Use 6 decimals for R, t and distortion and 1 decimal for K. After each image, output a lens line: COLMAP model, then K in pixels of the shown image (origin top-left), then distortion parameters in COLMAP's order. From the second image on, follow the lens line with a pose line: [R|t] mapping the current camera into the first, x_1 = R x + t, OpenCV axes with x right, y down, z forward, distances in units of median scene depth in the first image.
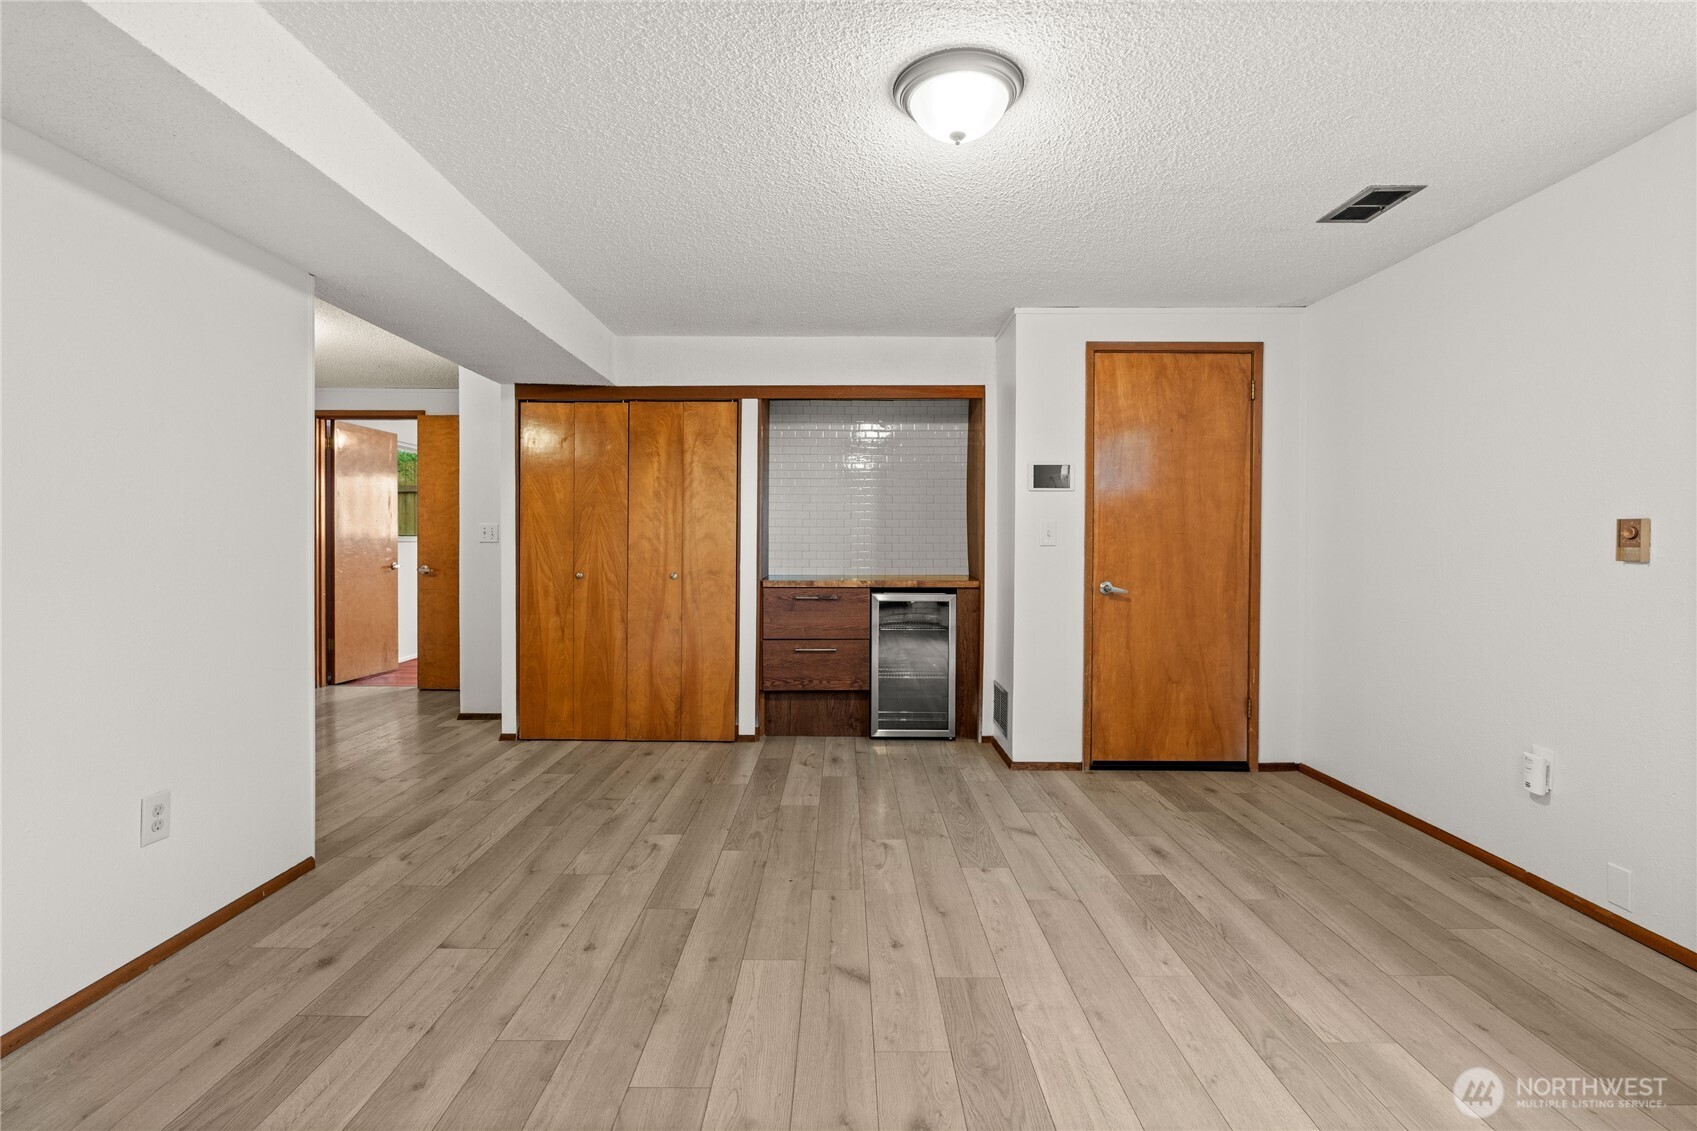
lens RADIAL K [[771.1, 0, 847.1], [0, 771.1, 558.7], [0, 0, 1]] dist [-0.005740, 0.002972]
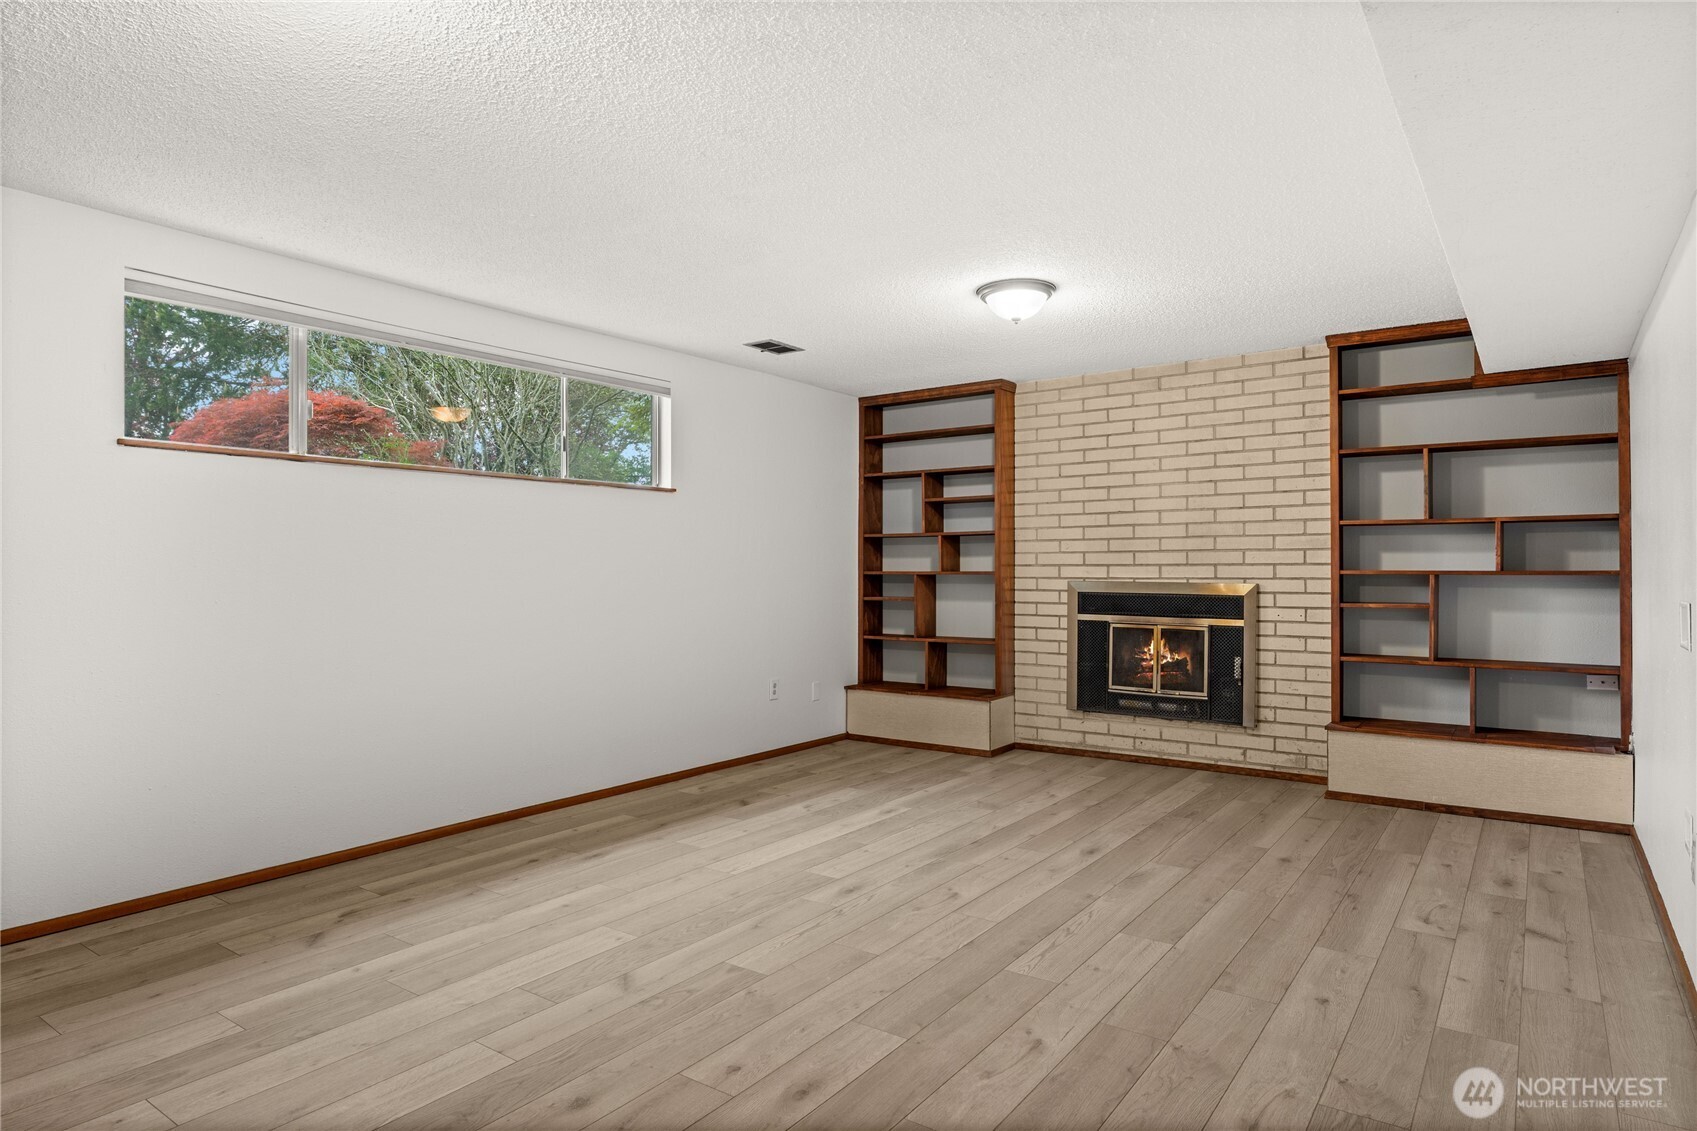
lens RADIAL K [[968.9, 0, 847.0], [0, 968.9, 570.0], [0, 0, 1]] dist [0.000326, 0.000139]
pose [[-0.816986, 0.007240, 0.576612, -0.865994], [0.010479, 0.999942, 0.002293, -0.004730], [-0.576562, 0.007916, -0.817015, 1.654478]]
